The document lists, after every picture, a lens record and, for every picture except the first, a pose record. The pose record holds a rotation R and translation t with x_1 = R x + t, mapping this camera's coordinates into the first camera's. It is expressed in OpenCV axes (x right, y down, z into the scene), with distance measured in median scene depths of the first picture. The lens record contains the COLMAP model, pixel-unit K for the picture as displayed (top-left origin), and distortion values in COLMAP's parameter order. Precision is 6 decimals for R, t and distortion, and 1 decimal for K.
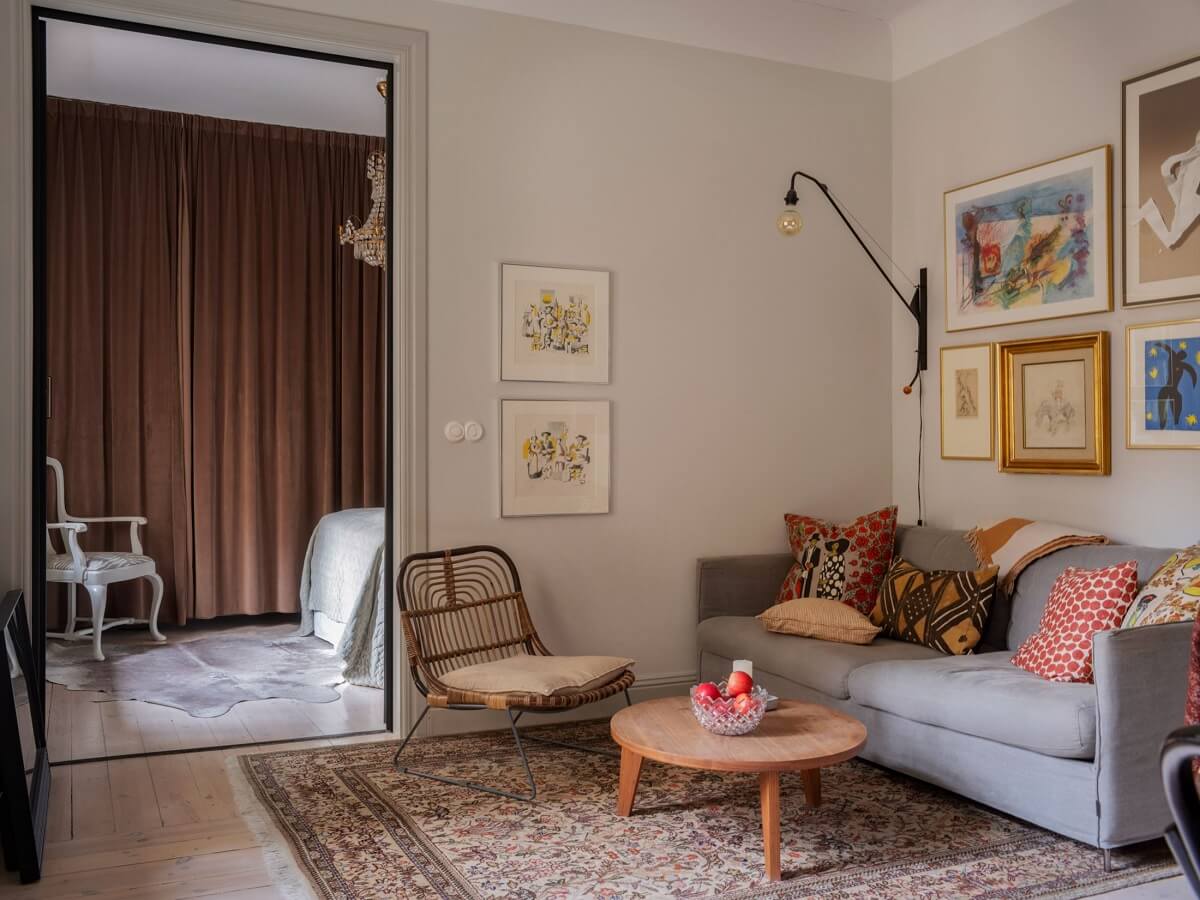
lens RADIAL K [[1072.3, 0, 561.7], [0, 1072.3, 458.1], [0, 0, 1]] dist [-0.013615, 0.054880]
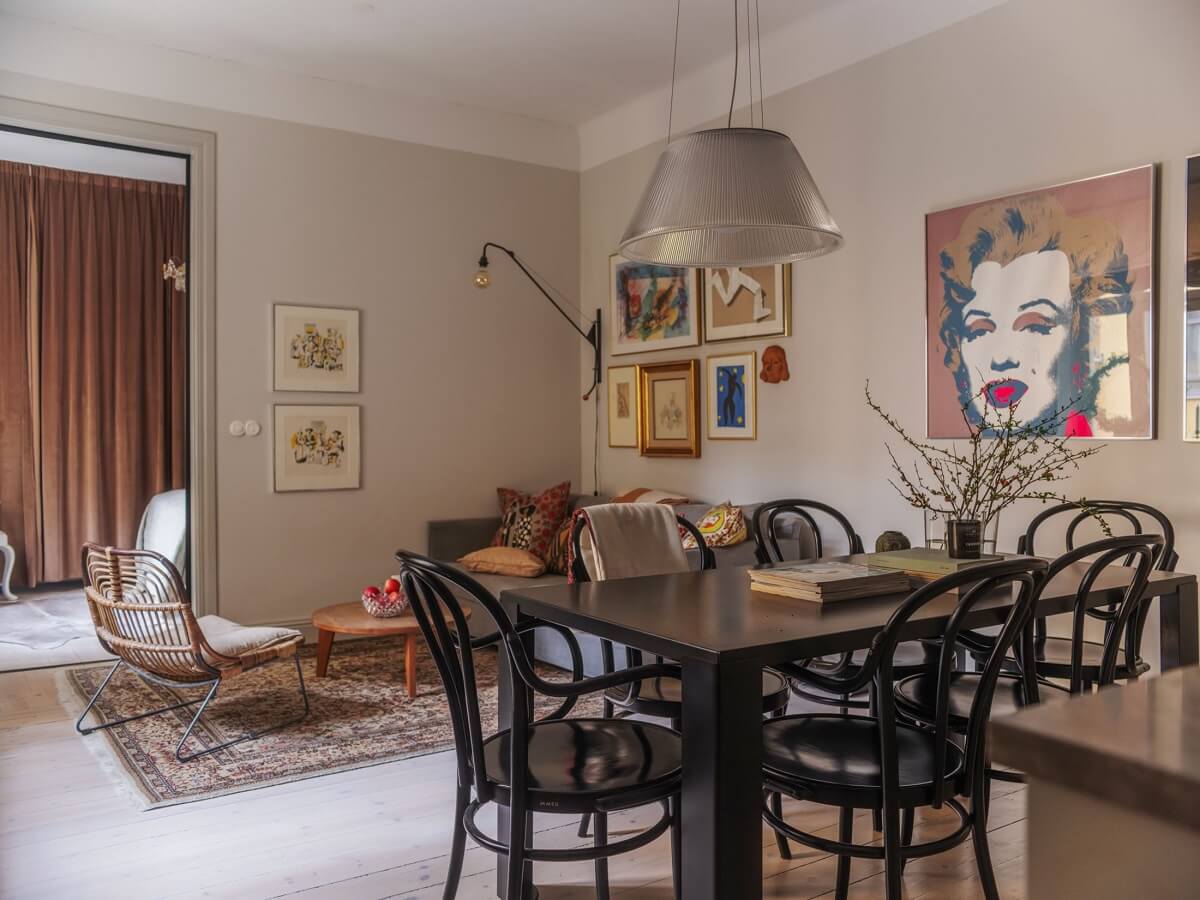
lens RADIAL K [[1001.7, 0, 600.0], [0, 1001.7, 450.0], [0, 0, 1]] dist [-0.082734, 0.130773]
pose [[0.987036, -0.004903, 0.160422, 0.144752], [0.004744, 0.999988, 0.001376, 0.002715], [-0.160427, -0.000598, 0.987048, -0.296575]]
